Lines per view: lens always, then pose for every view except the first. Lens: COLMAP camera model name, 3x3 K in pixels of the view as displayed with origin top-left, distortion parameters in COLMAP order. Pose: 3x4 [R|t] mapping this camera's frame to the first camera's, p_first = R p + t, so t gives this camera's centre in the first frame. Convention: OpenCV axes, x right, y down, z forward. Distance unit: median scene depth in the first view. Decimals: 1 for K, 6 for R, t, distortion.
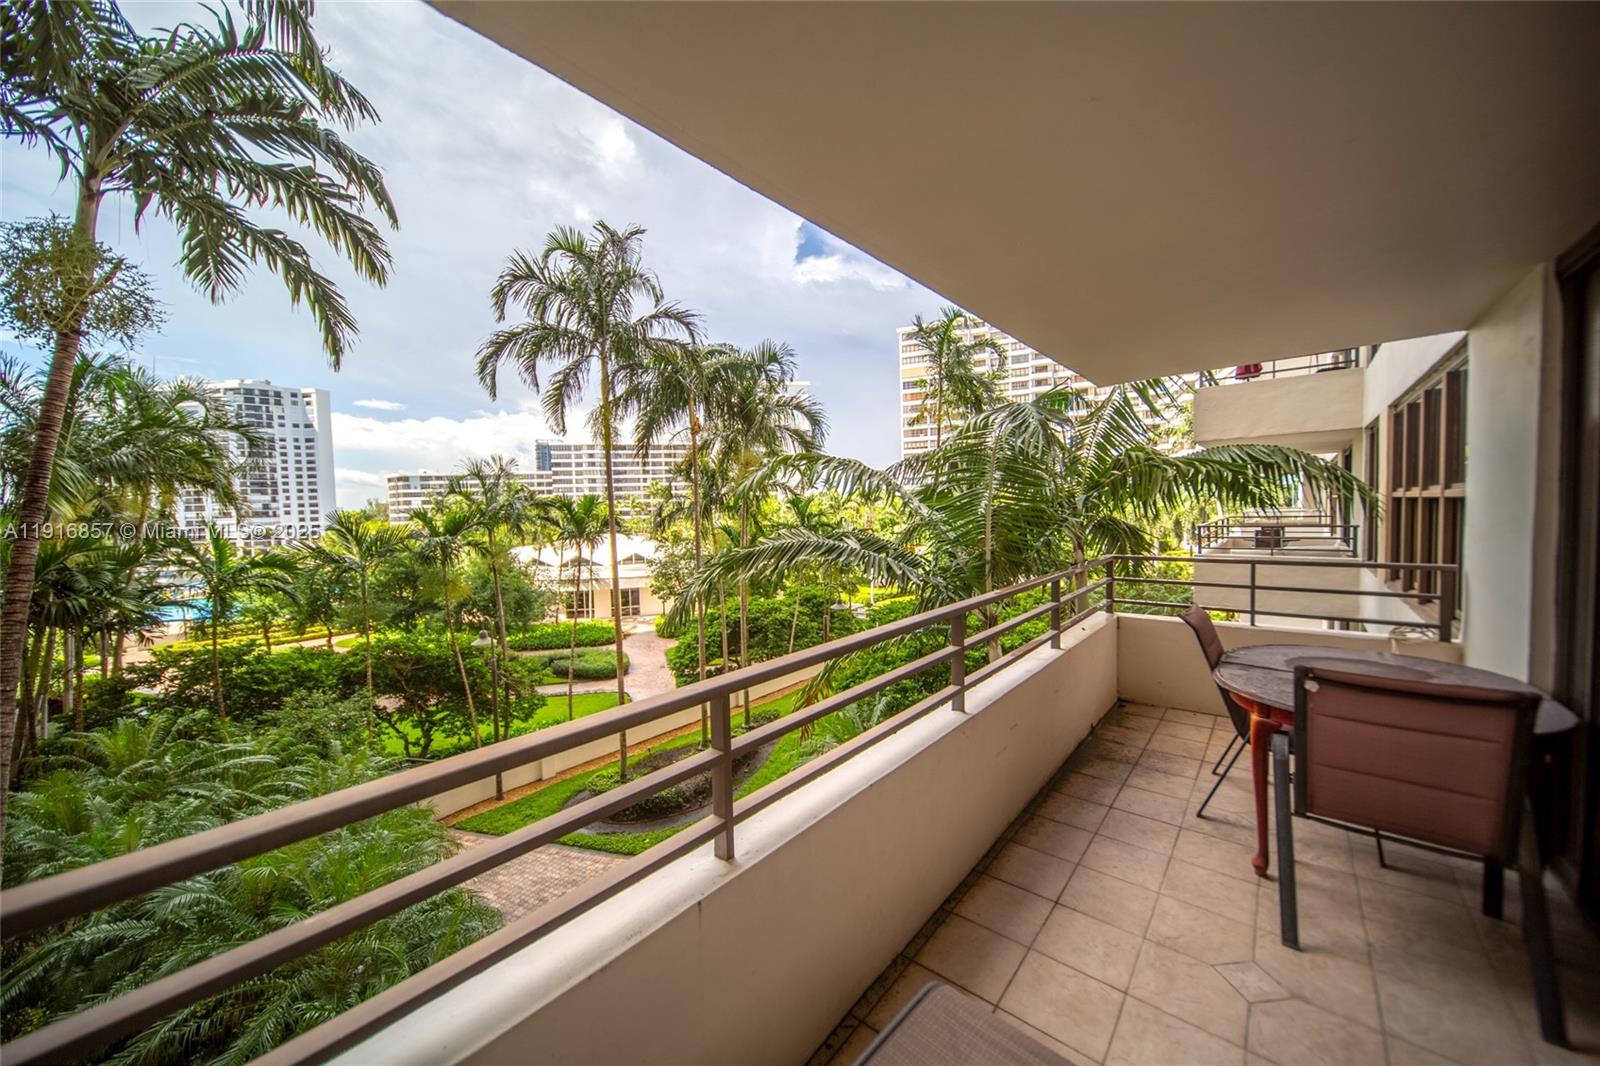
lens RADIAL K [[561.4, 0, 804.2], [0, 561.4, 531.6], [0, 0, 1]] dist [-0.001196, 0.000010]
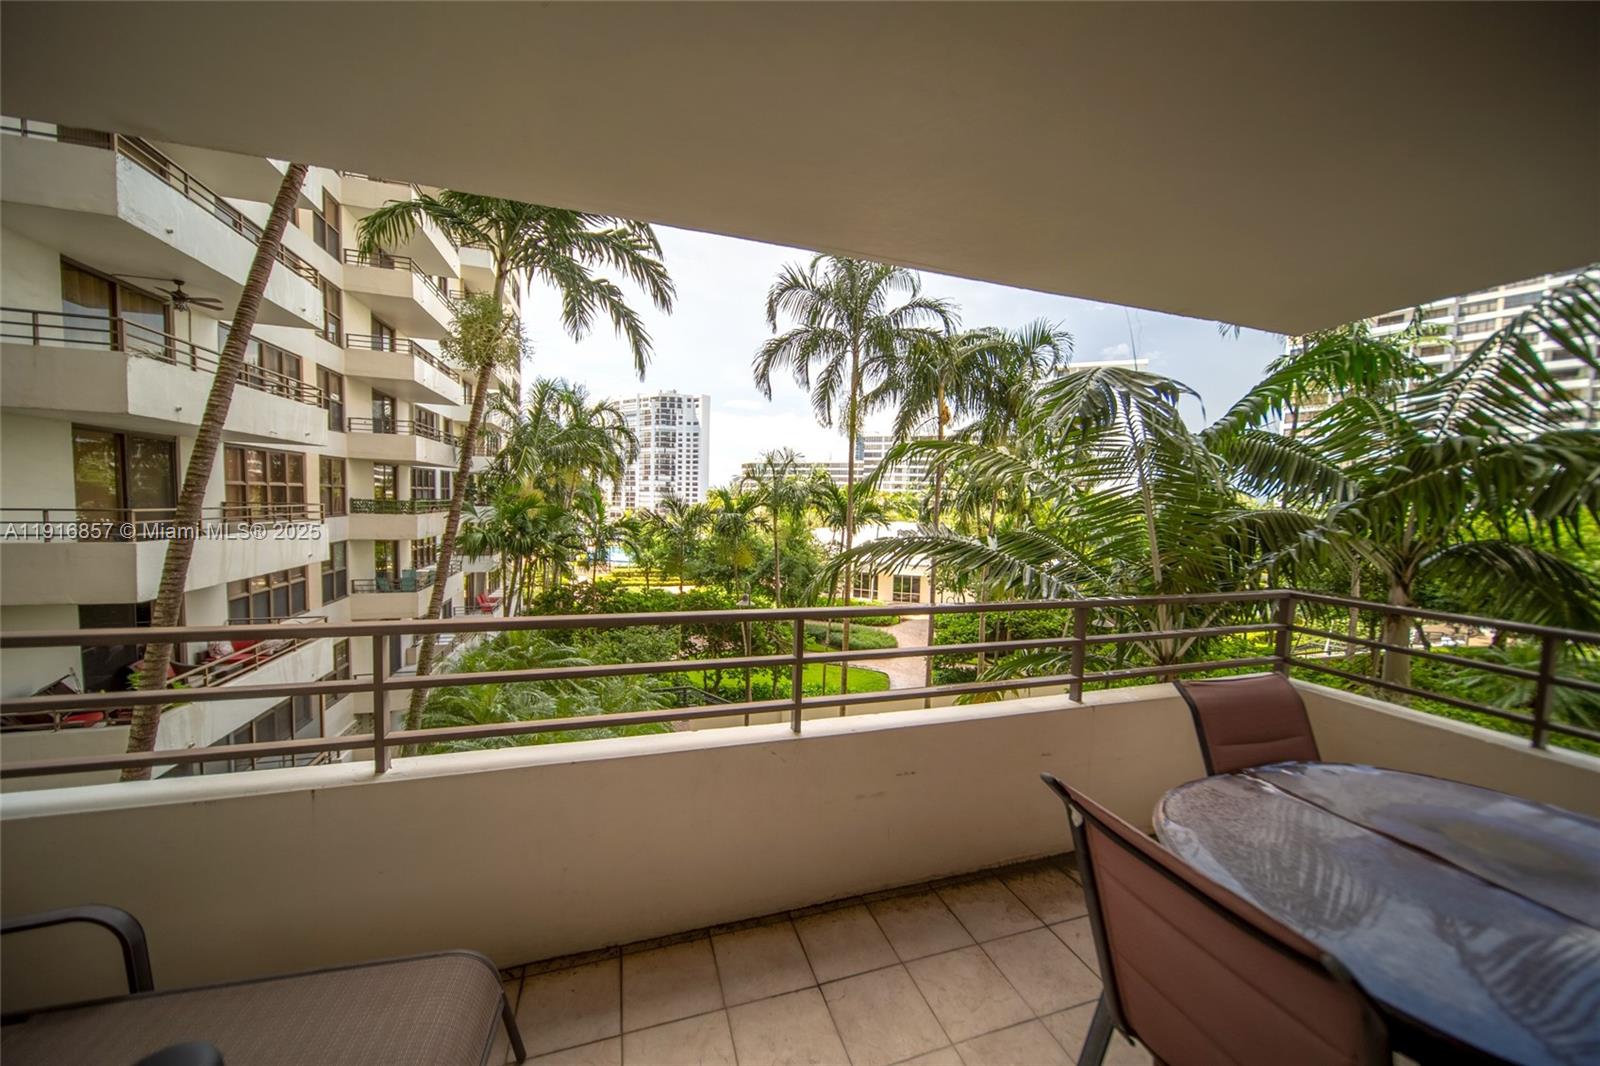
lens RADIAL K [[561.4, 0, 804.2], [0, 561.4, 531.6], [0, 0, 1]] dist [-0.001196, 0.000010]
pose [[0.857514, 0.078473, -0.508440, 0.110417], [-0.070696, 0.996897, 0.034628, -0.004245], [0.509580, 0.006251, 0.860401, 0.038114]]
